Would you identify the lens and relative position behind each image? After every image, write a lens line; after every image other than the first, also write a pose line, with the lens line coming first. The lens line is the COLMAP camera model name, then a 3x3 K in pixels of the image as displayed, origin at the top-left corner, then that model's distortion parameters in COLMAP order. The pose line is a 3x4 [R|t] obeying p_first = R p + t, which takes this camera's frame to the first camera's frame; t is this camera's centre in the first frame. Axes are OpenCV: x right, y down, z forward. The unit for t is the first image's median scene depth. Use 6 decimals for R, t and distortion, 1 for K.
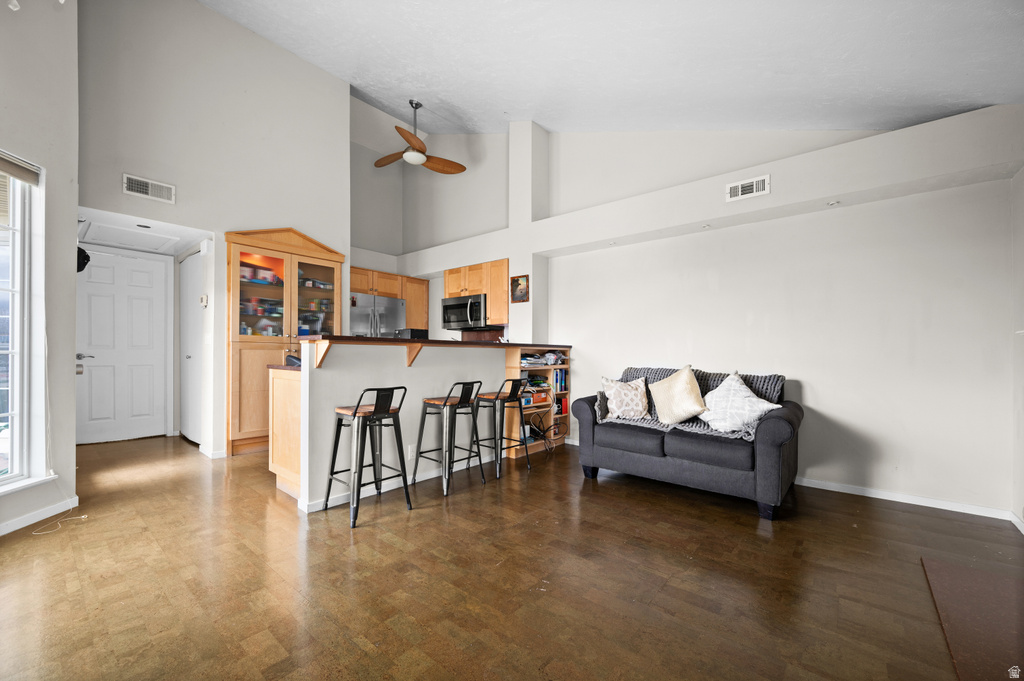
lens RADIAL K [[410.4, 0, 512.6], [0, 410.4, 353.7], [0, 0, 1]] dist [-0.000640, -0.000087]
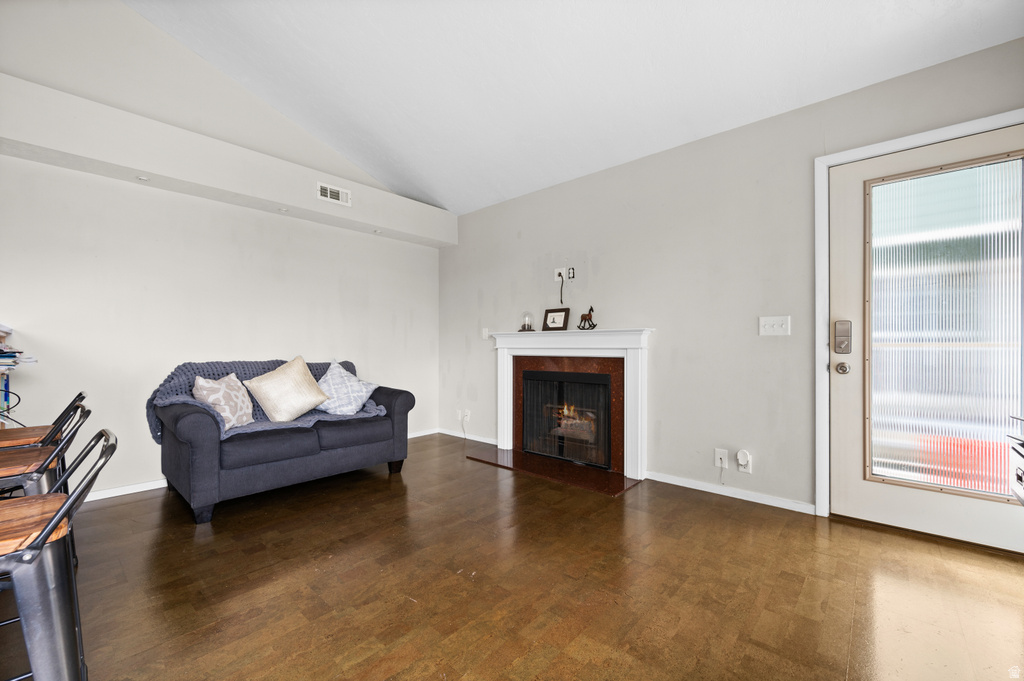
lens RADIAL K [[420.7, 0, 512.0], [0, 420.7, 340.5], [0, 0, 1]] dist [0.028856, -0.008231]
pose [[0.027517, 0.004924, 0.999609, -0.533744], [-0.002035, 0.999986, -0.004870, -0.003732], [-0.999619, -0.001901, 0.027526, 0.469306]]
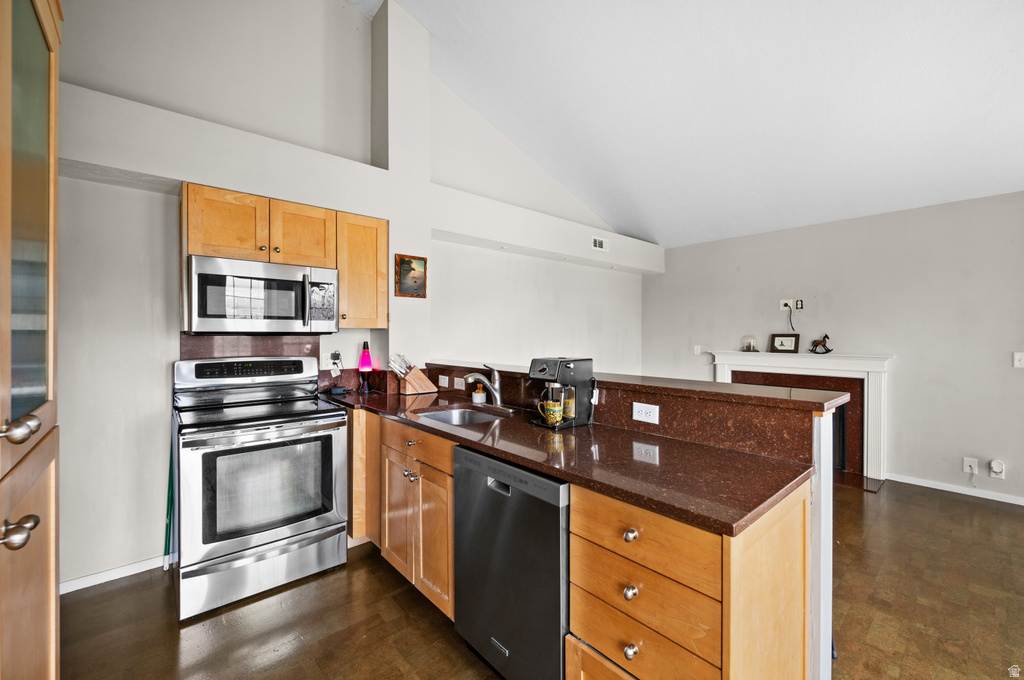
lens RADIAL K [[420.7, 0, 512.0], [0, 420.7, 340.0], [0, 0, 1]] dist [0.028856, -0.008231]
pose [[0.131922, -0.025062, 0.990943, -0.866816], [-0.003386, 0.999663, 0.025733, -0.106389], [-0.991254, -0.006750, 0.131793, 1.061883]]
